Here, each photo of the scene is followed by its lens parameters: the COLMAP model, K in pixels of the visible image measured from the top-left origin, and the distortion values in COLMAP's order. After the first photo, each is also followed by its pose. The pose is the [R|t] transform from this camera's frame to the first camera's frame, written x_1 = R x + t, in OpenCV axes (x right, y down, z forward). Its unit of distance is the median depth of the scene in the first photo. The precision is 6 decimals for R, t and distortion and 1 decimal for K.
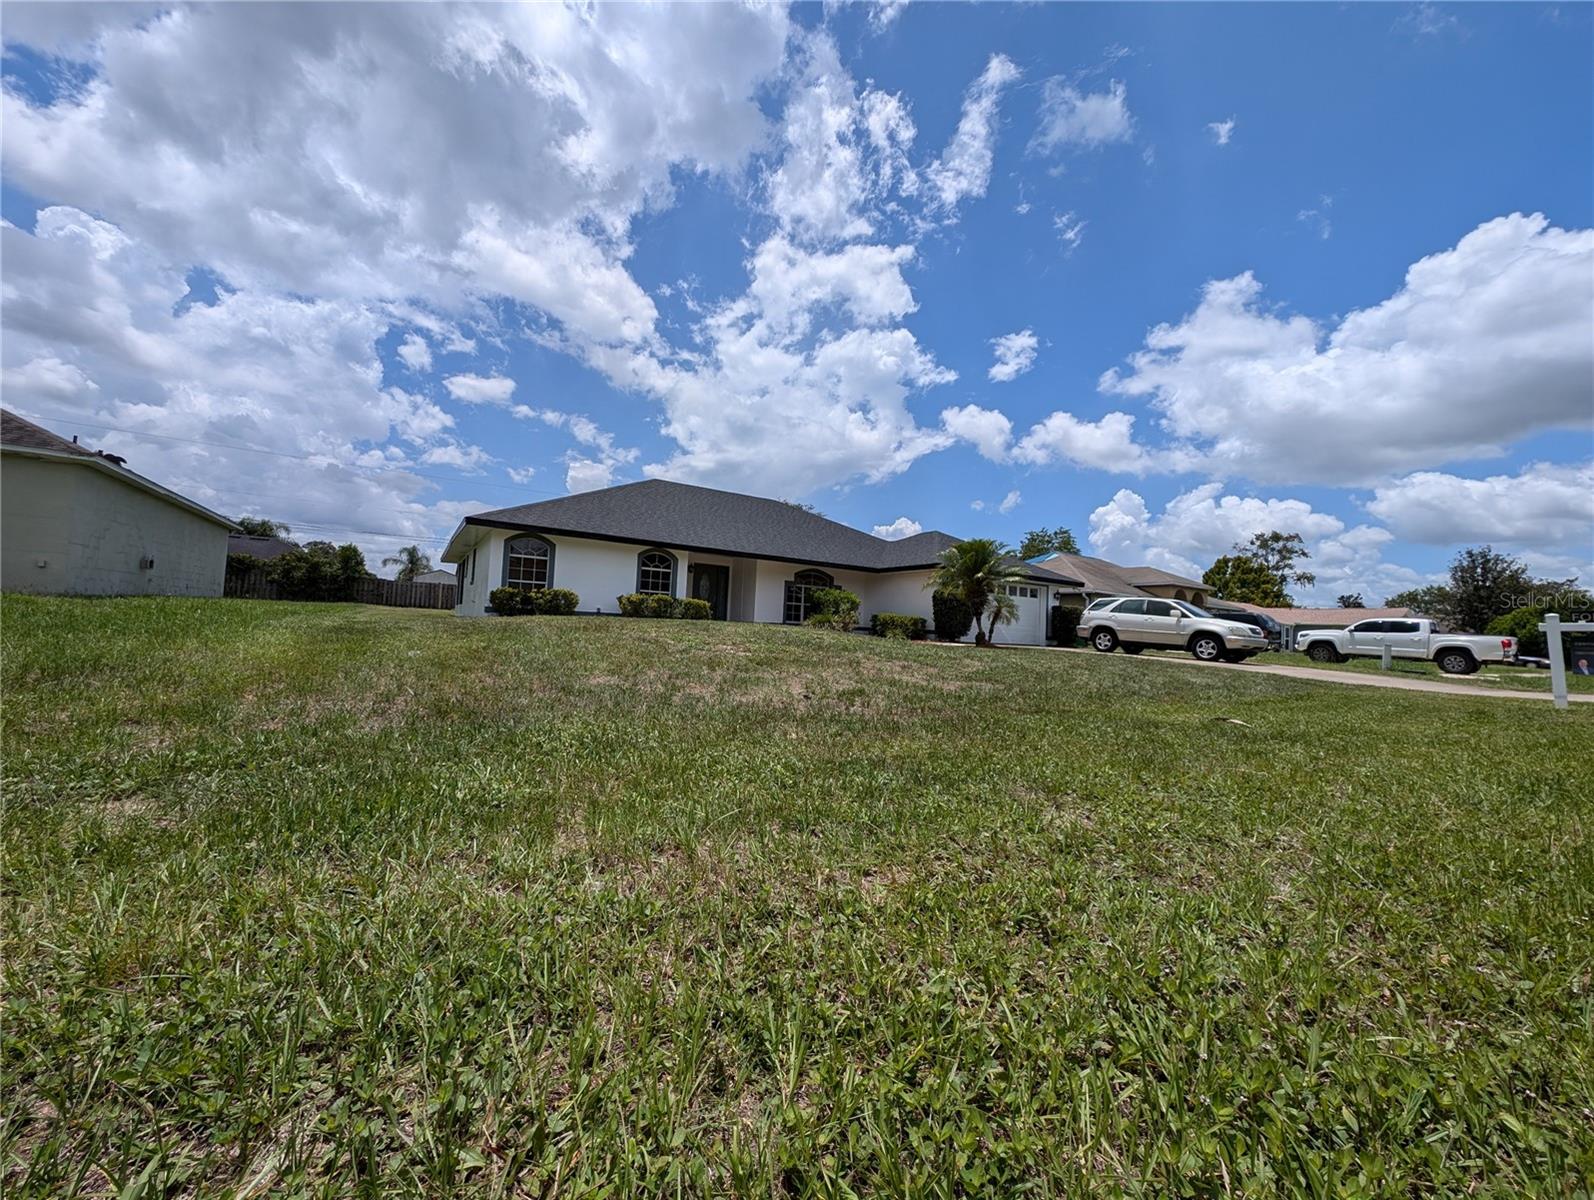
lens RADIAL K [[597.3, 0, 795.7], [0, 597.3, 604.8], [0, 0, 1]] dist [-0.001533, -0.000375]
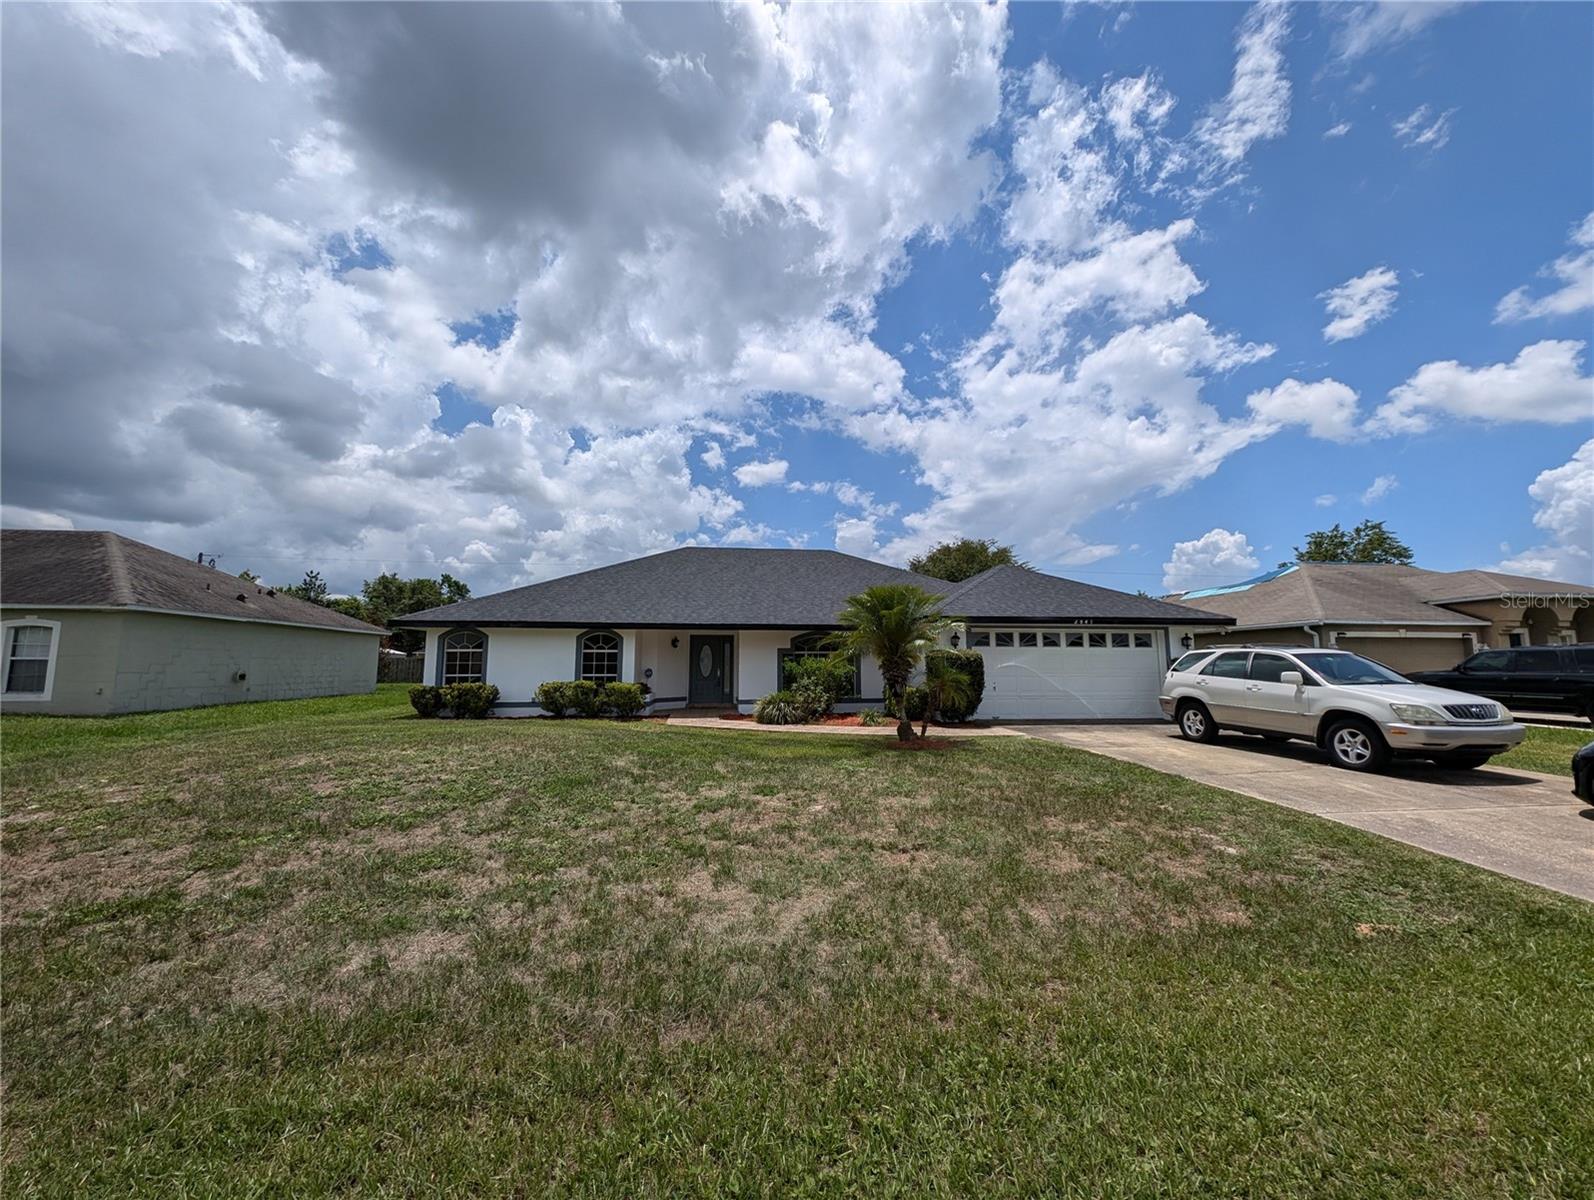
lens RADIAL K [[597.3, 0, 796.1], [0, 597.3, 601.5], [0, 0, 1]] dist [-0.001533, -0.000375]
pose [[0.897456, -0.096338, -0.430454, 0.184653], [0.060555, 0.993528, -0.096104, -0.011951], [0.436927, 0.060183, 0.897481, 0.117752]]
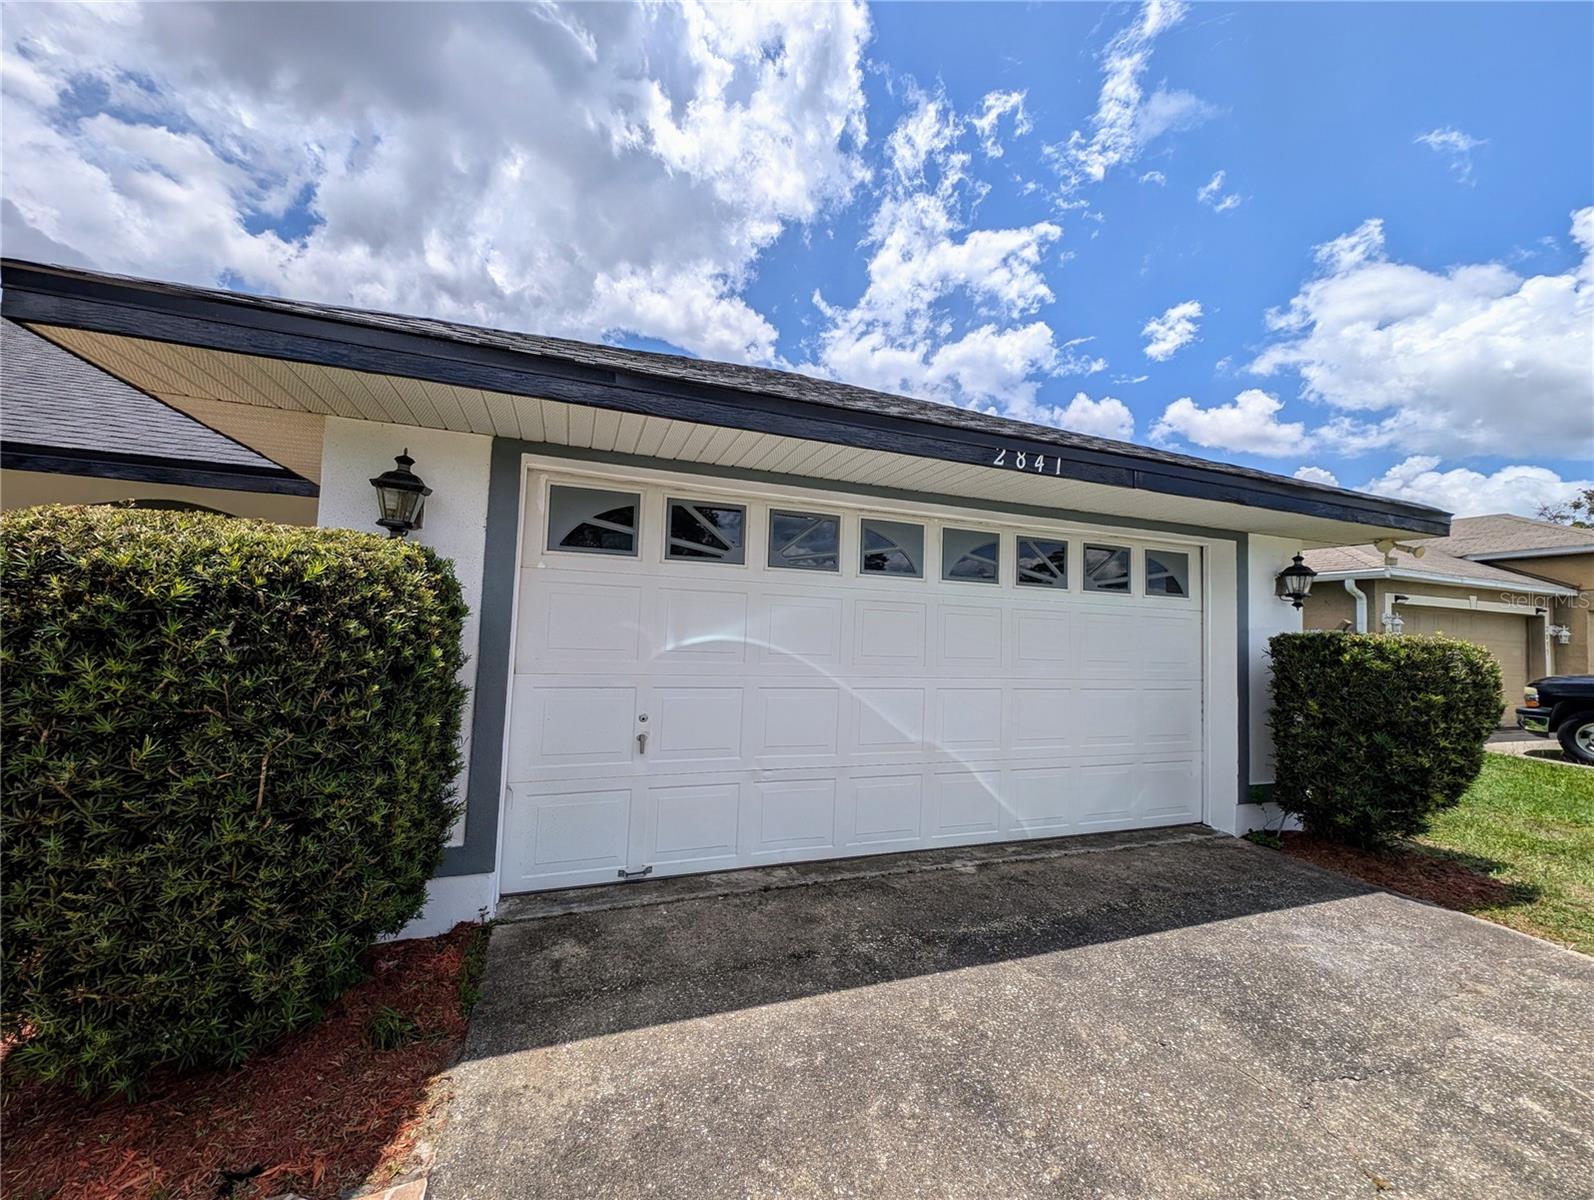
lens RADIAL K [[597.3, 0, 792.8], [0, 597.3, 604.6], [0, 0, 1]] dist [-0.001533, -0.000375]
pose [[0.974406, -0.032001, -0.222507, 0.171175], [0.026843, 0.999297, -0.026167, -0.003714], [0.223188, 0.019525, 0.974580, 0.413296]]
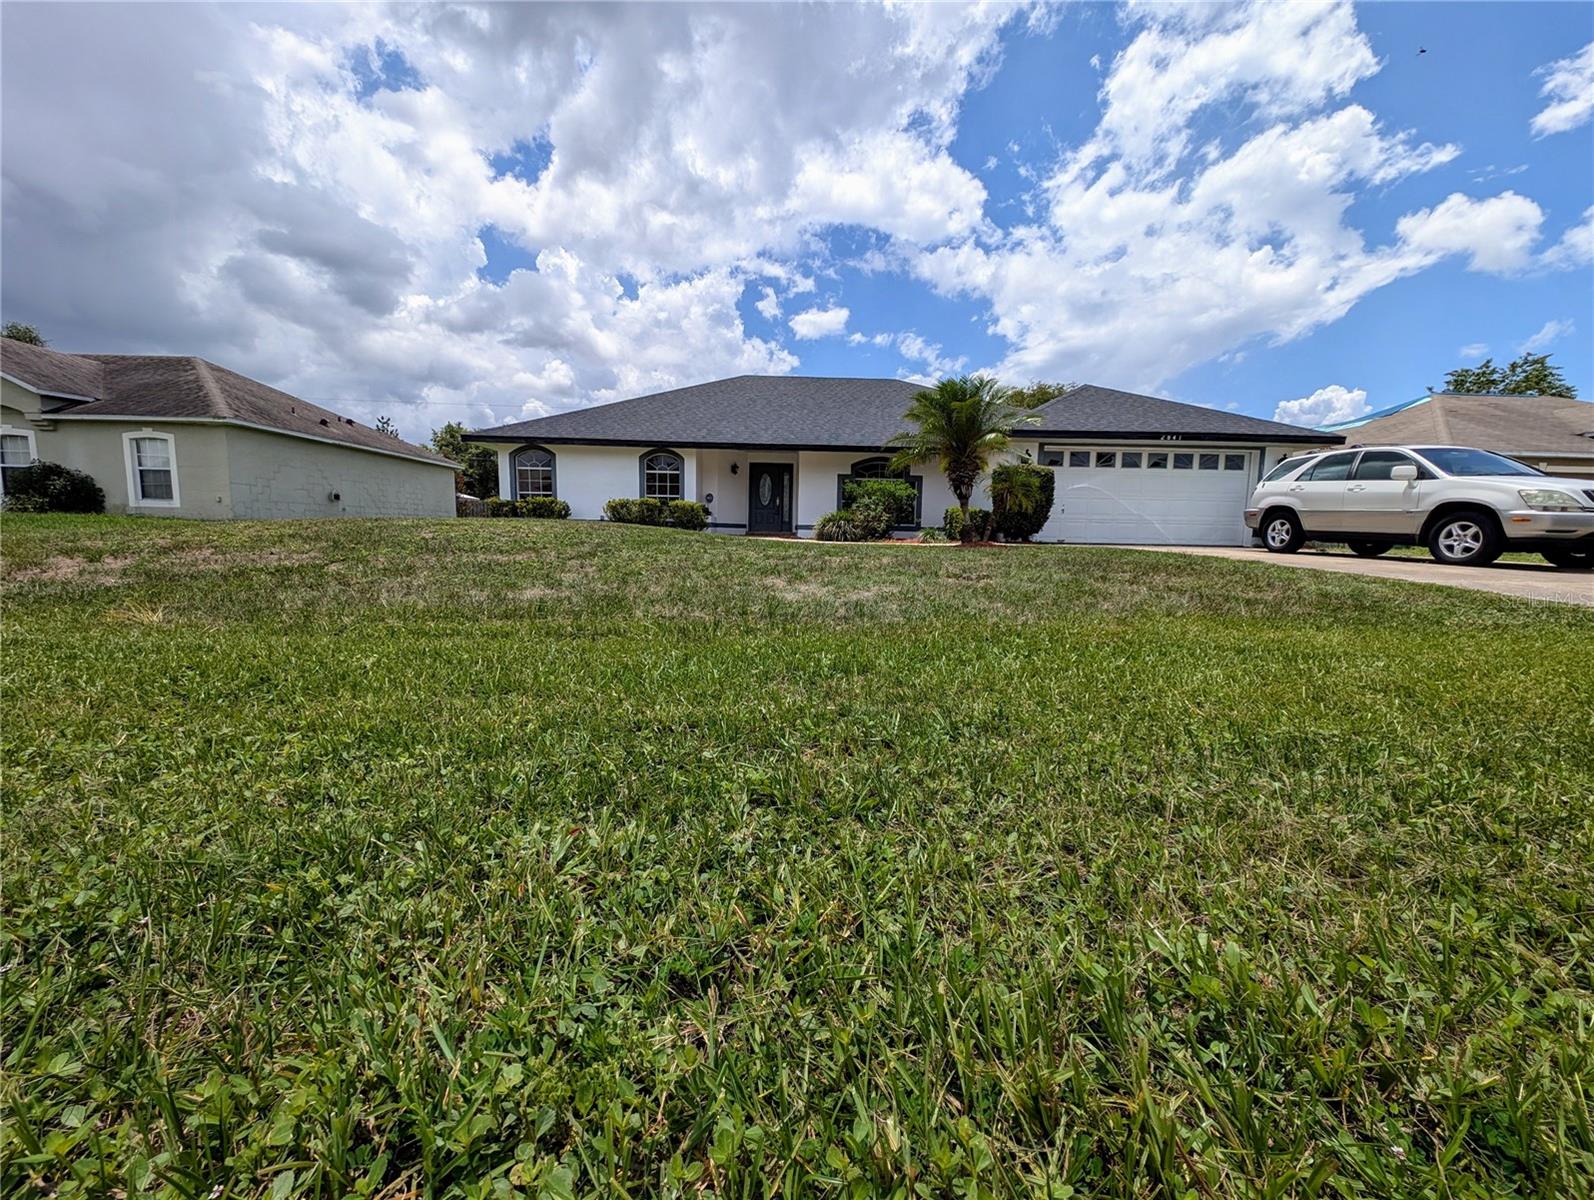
lens RADIAL K [[597.3, 0, 796.3], [0, 597.3, 602.1], [0, 0, 1]] dist [-0.001533, -0.000375]
pose [[0.854755, 0.026934, -0.518332, 0.181161], [0.043554, 0.991408, 0.123340, 0.015267], [0.517201, -0.128001, 0.846238, 0.114803]]
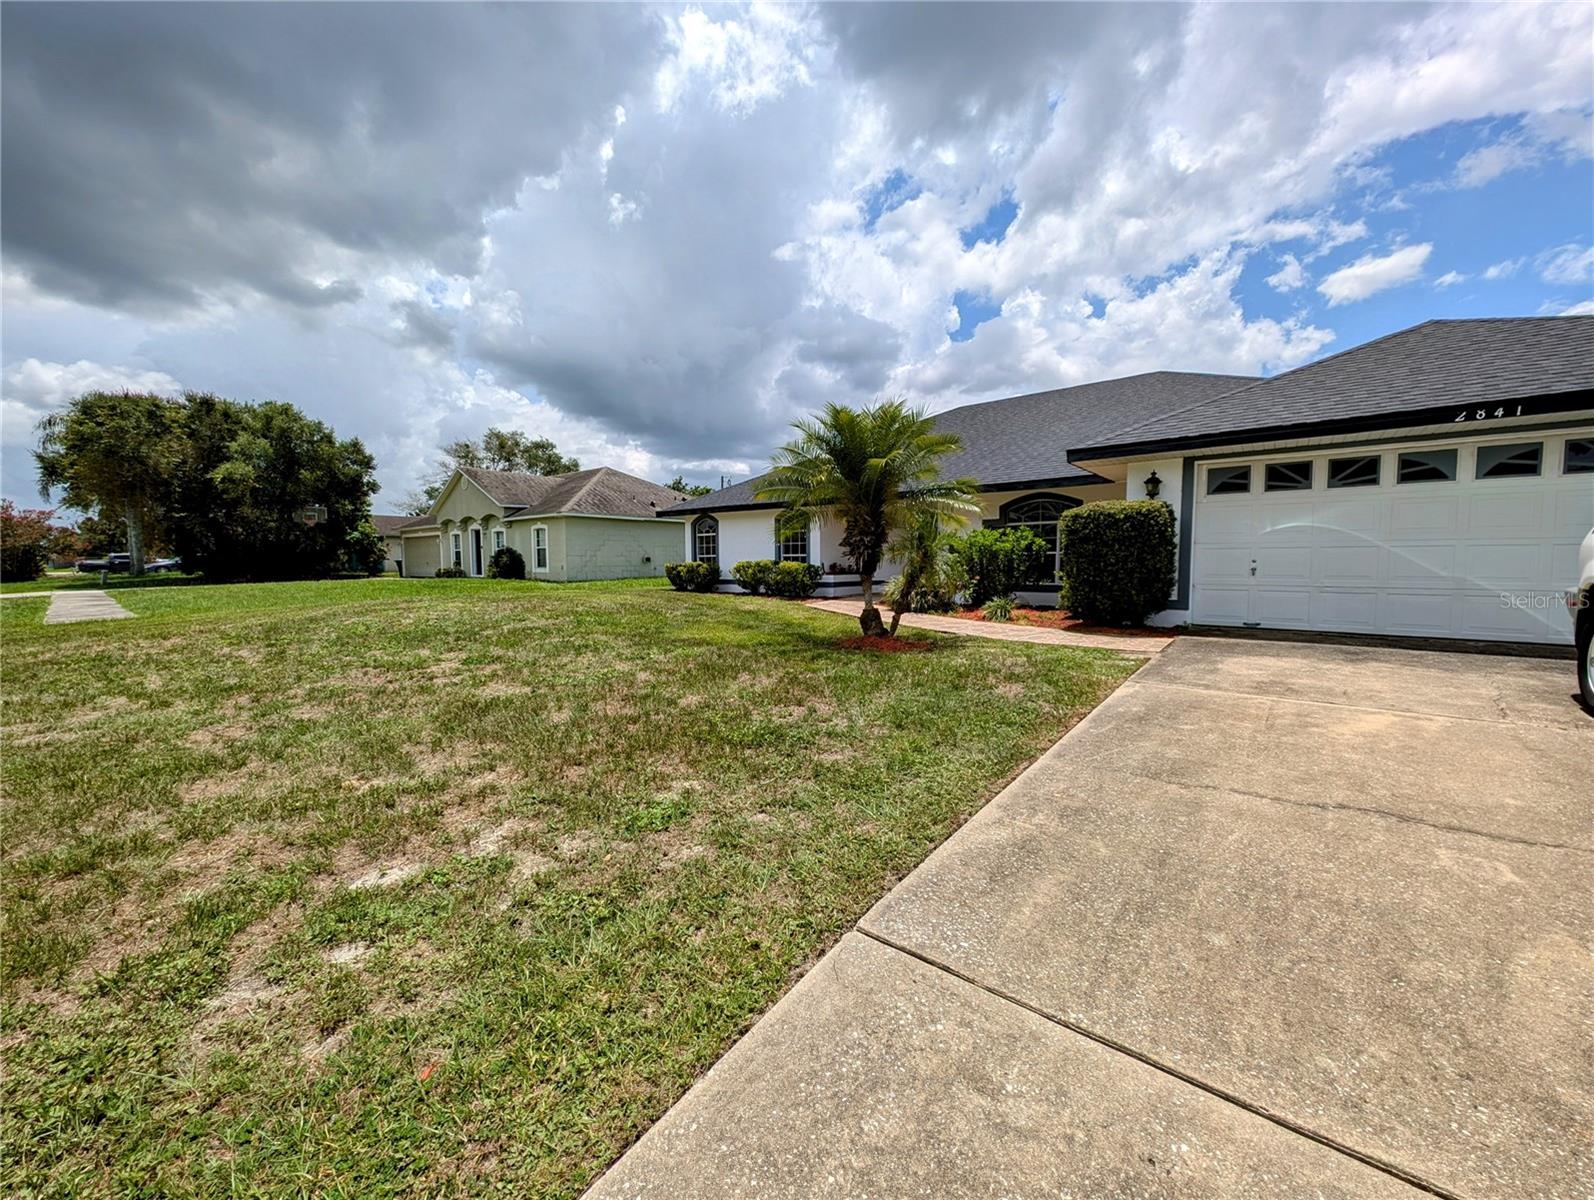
lens RADIAL K [[597.3, 0, 791.2], [0, 597.3, 589.1], [0, 0, 1]] dist [-0.001533, -0.000375]
pose [[0.285084, -0.003191, -0.958497, 0.270287], [0.054156, 0.998451, 0.012784, 0.007239], [0.956971, -0.055553, 0.284815, 0.295016]]
